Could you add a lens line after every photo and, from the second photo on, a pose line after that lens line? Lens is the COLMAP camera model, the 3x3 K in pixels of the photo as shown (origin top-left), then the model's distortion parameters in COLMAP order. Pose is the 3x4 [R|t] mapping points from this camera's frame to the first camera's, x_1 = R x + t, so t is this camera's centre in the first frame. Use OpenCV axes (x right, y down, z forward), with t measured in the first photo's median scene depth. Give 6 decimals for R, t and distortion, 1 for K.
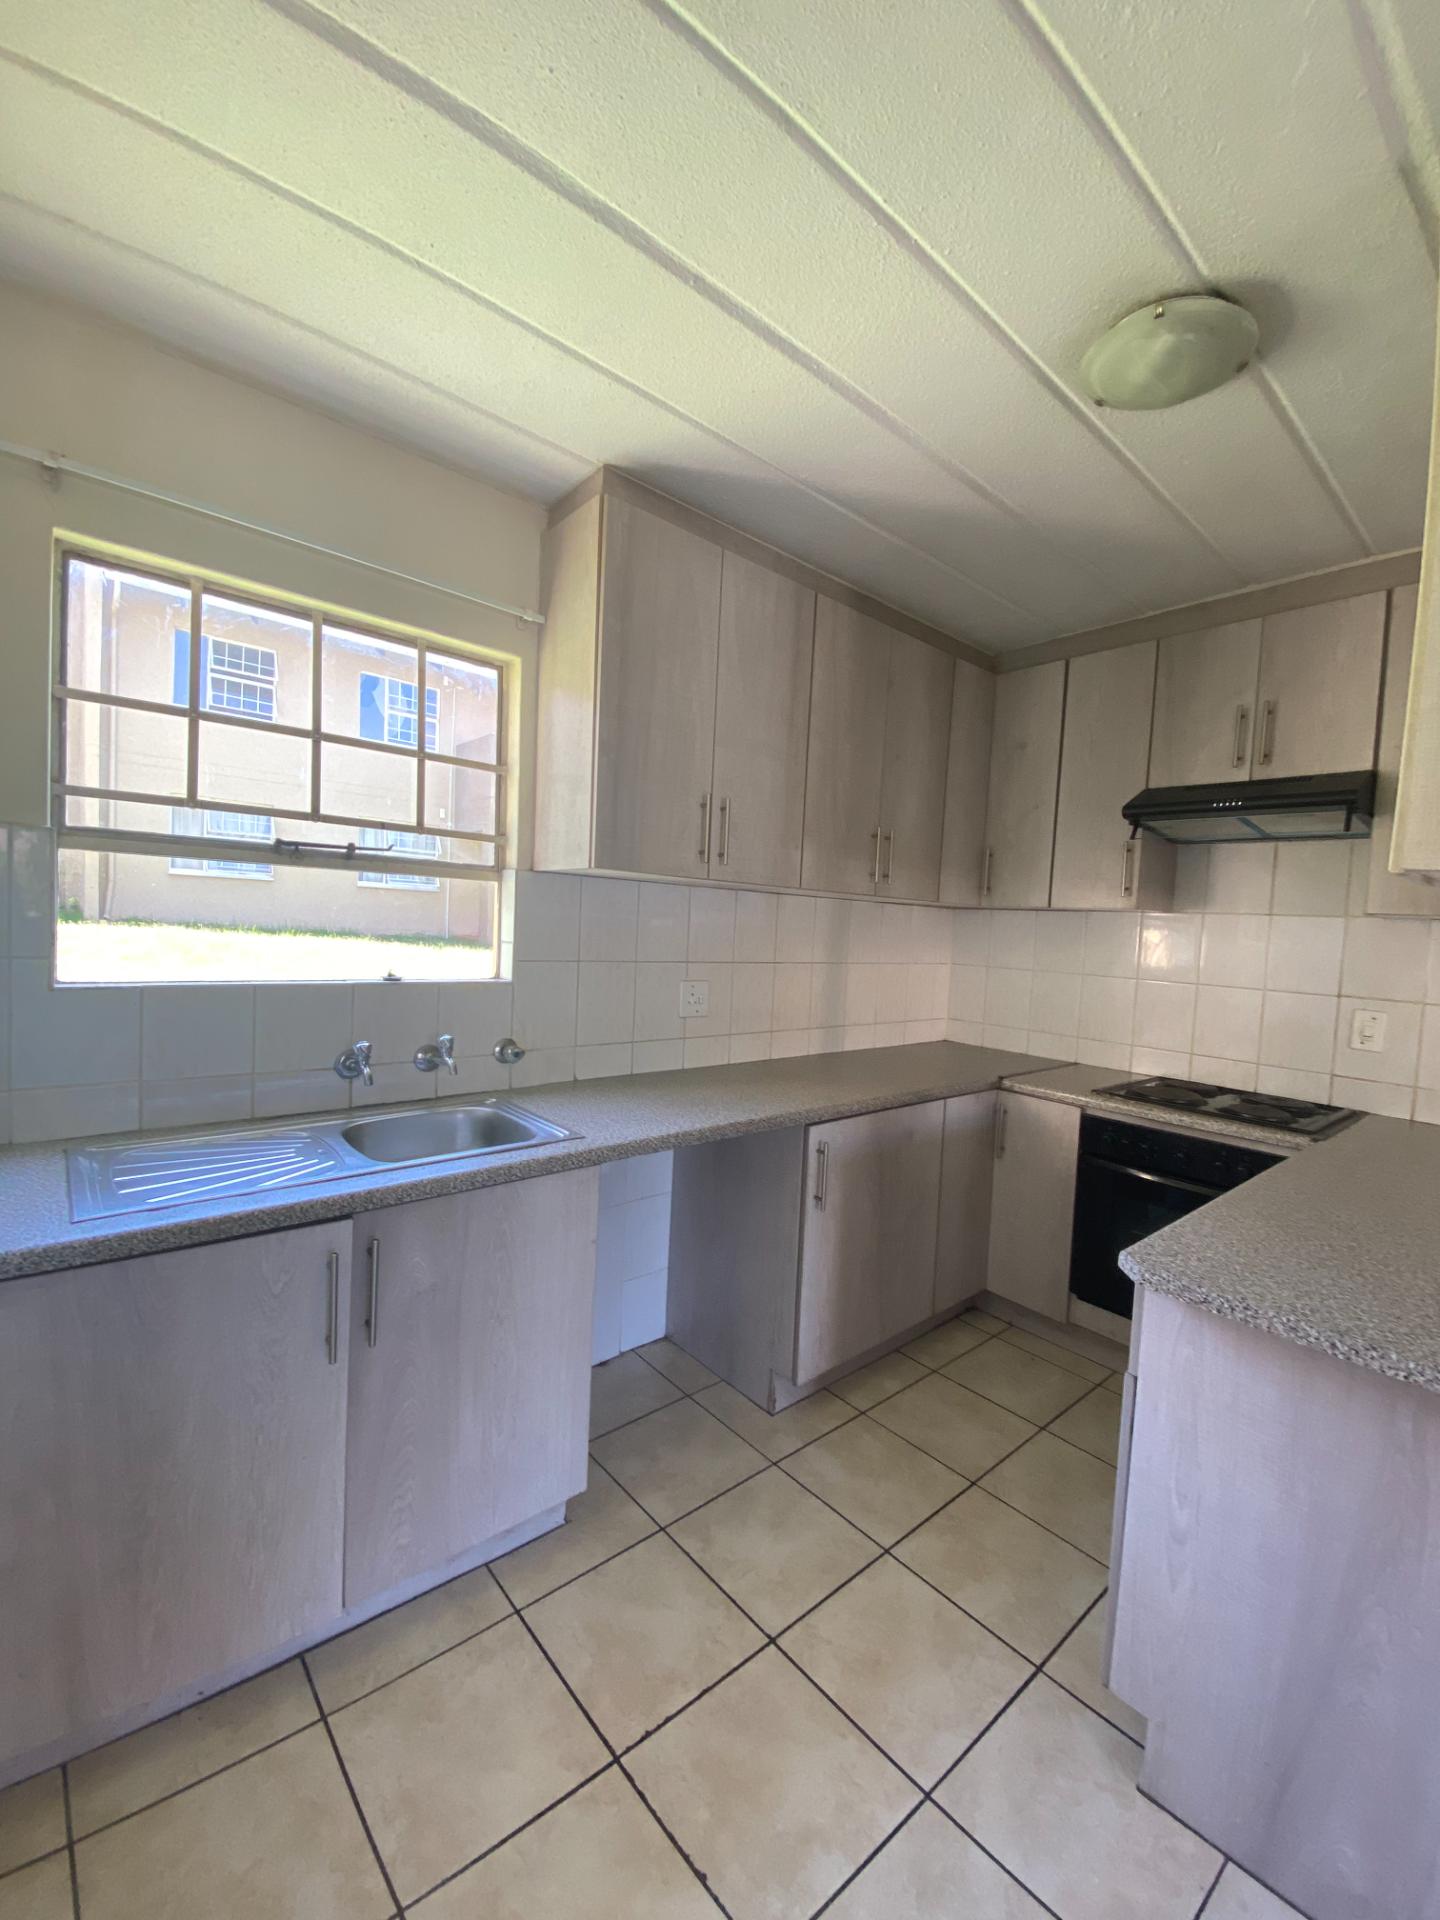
lens RADIAL K [[791.8, 0, 720.0], [0, 791.8, 960.0], [0, 0, 1]] dist [0.001166, -0.011783]
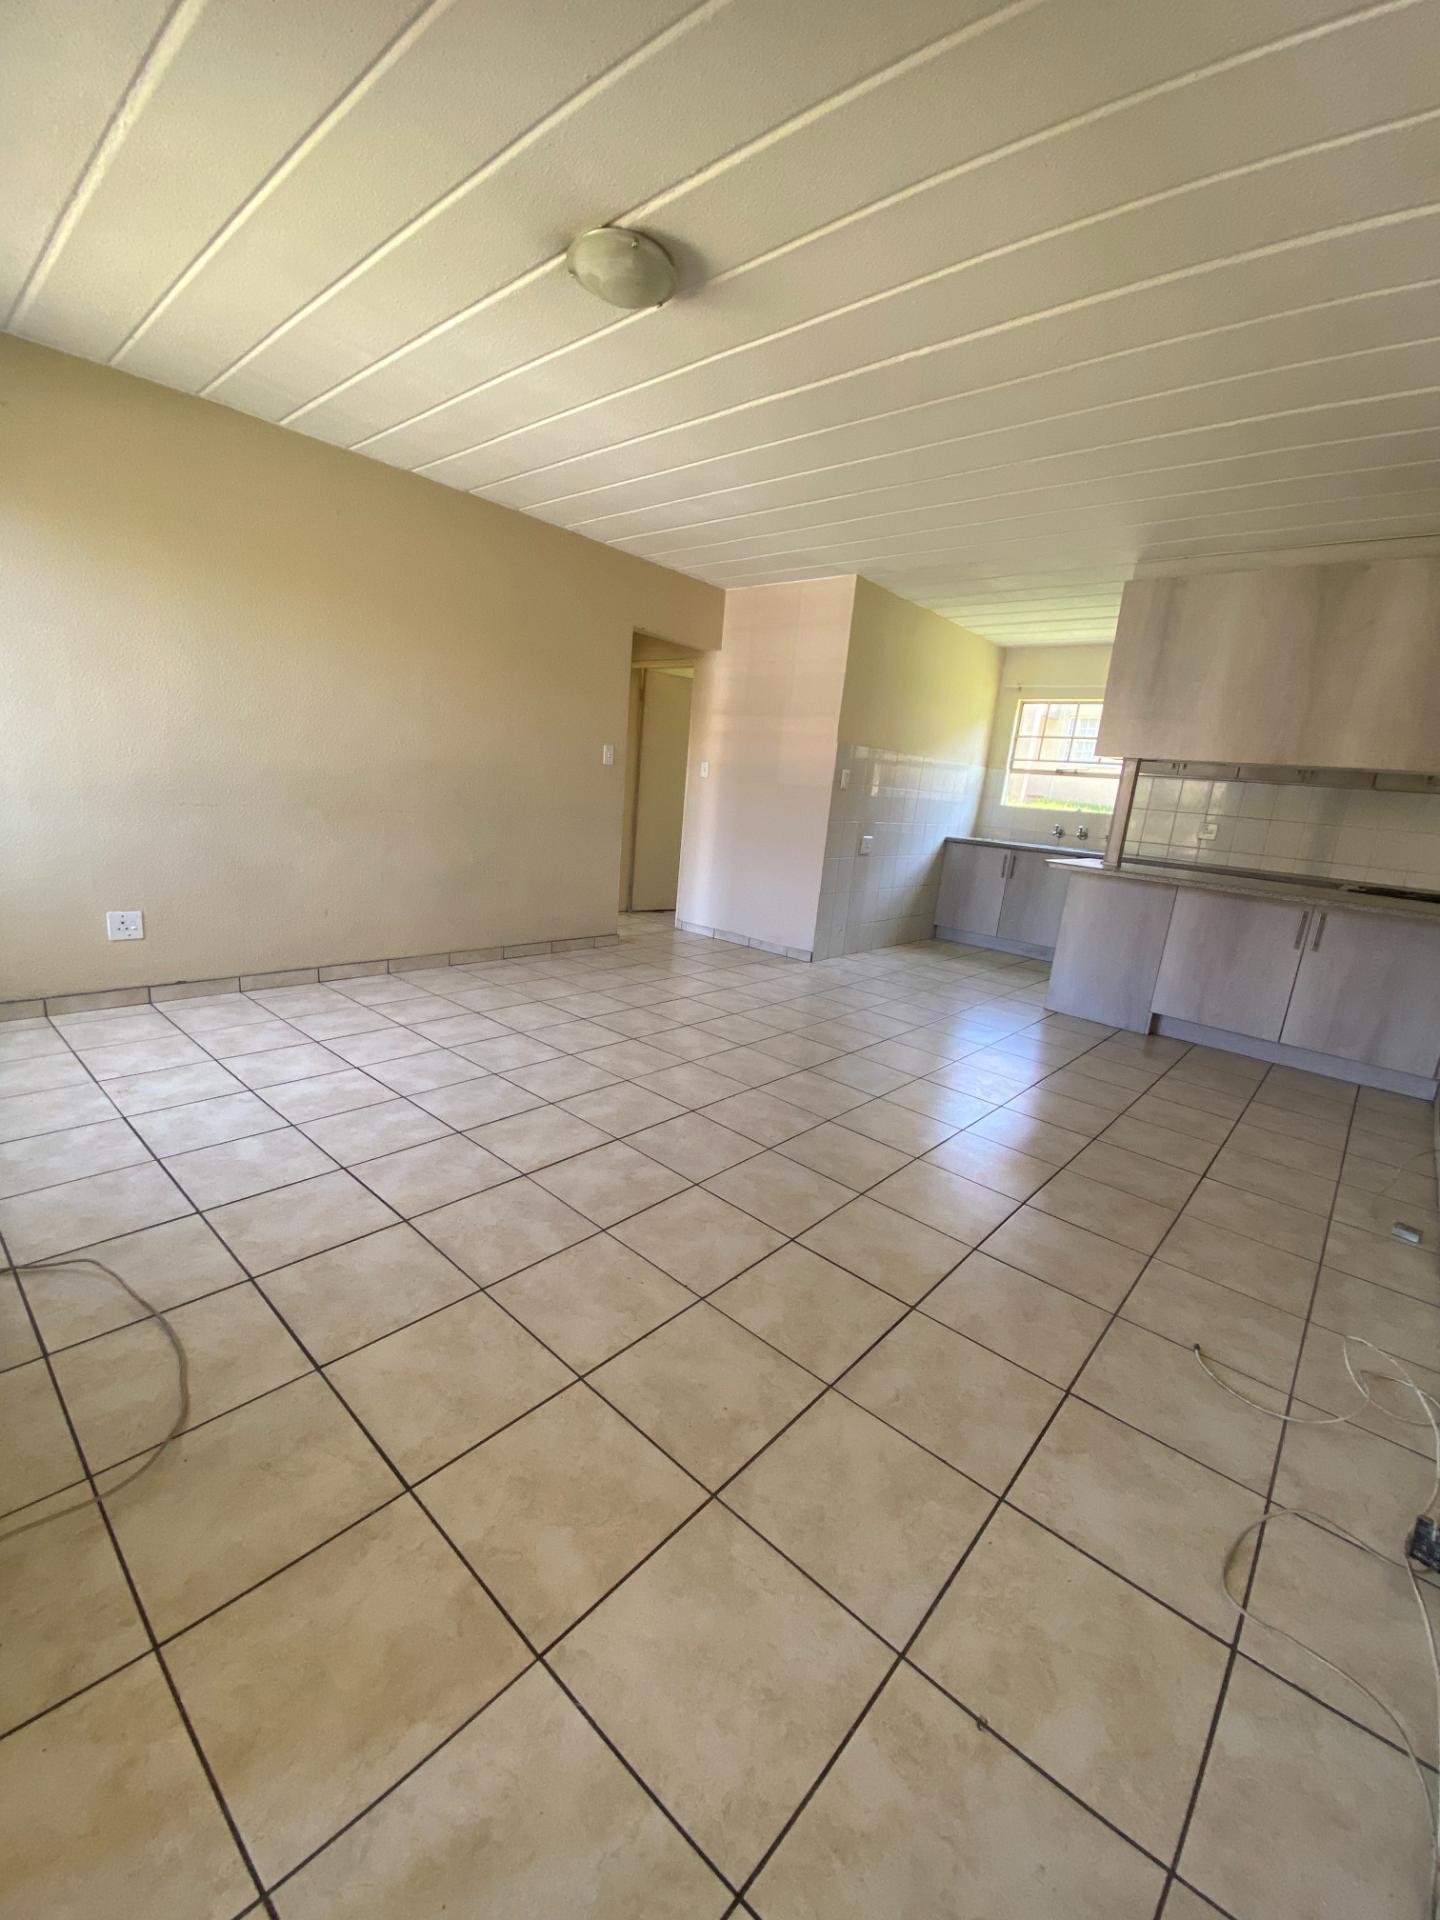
lens RADIAL K [[791.8, 0, 720.0], [0, 791.8, 960.0], [0, 0, 1]] dist [0.001166, -0.011783]
pose [[0.146167, 0.187414, -0.971345, 2.903682], [-0.143864, 0.975479, 0.166563, 0.318935], [0.978743, 0.115395, 0.169545, -1.020828]]
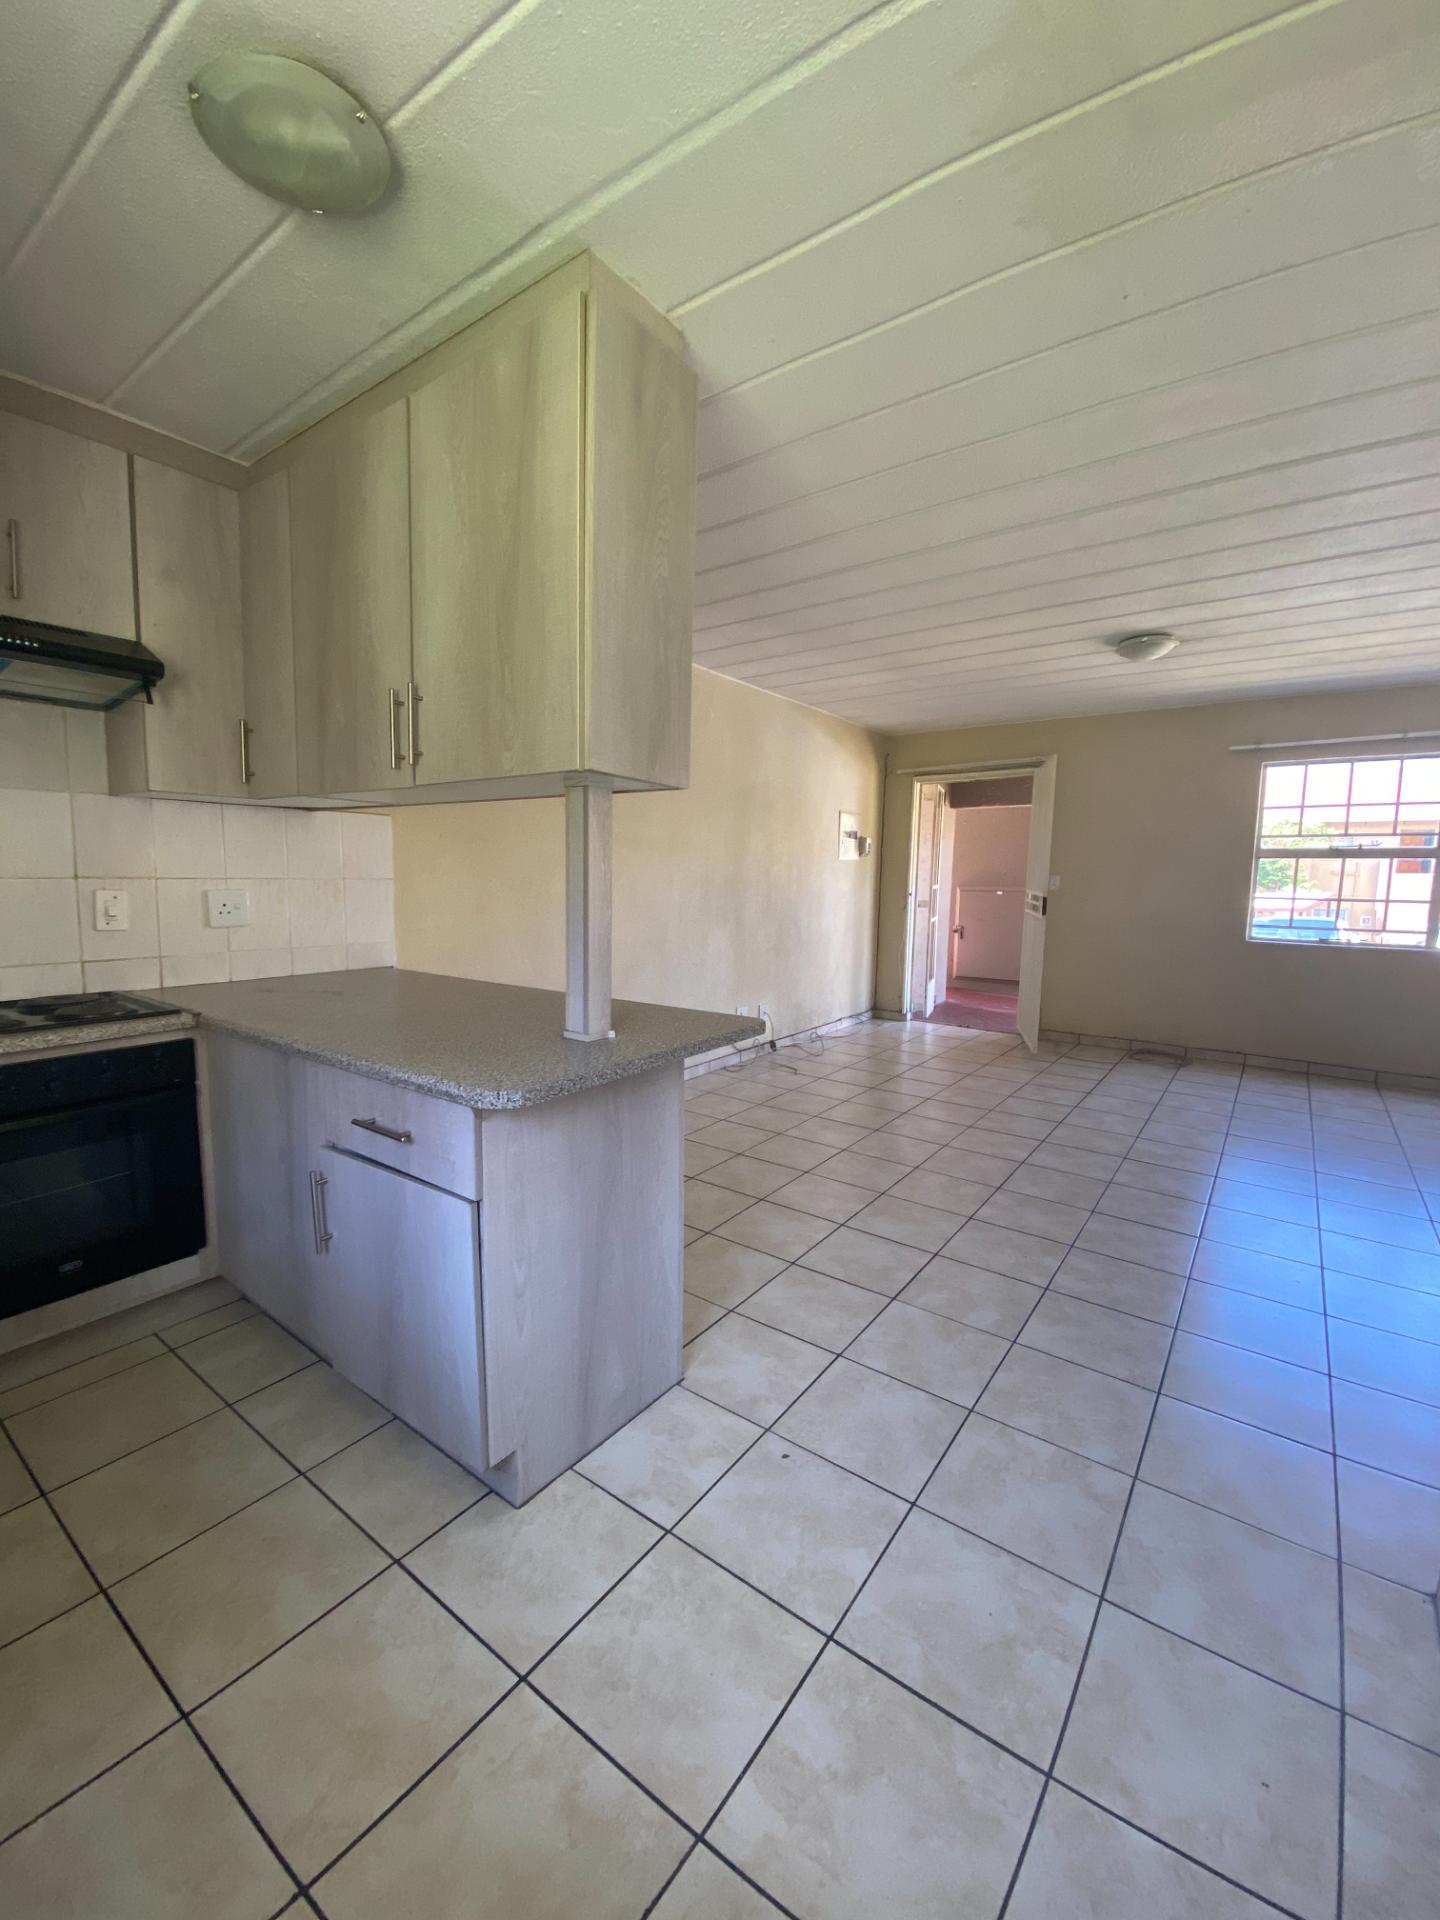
lens RADIAL K [[791.8, 0, 720.0], [0, 791.8, 960.0], [0, 0, 1]] dist [0.001166, -0.011783]
pose [[-0.229572, -0.161480, 0.959803, -0.426891], [0.026077, 0.984766, 0.171918, 0.001003], [-0.972942, 0.064496, -0.221863, 0.645969]]
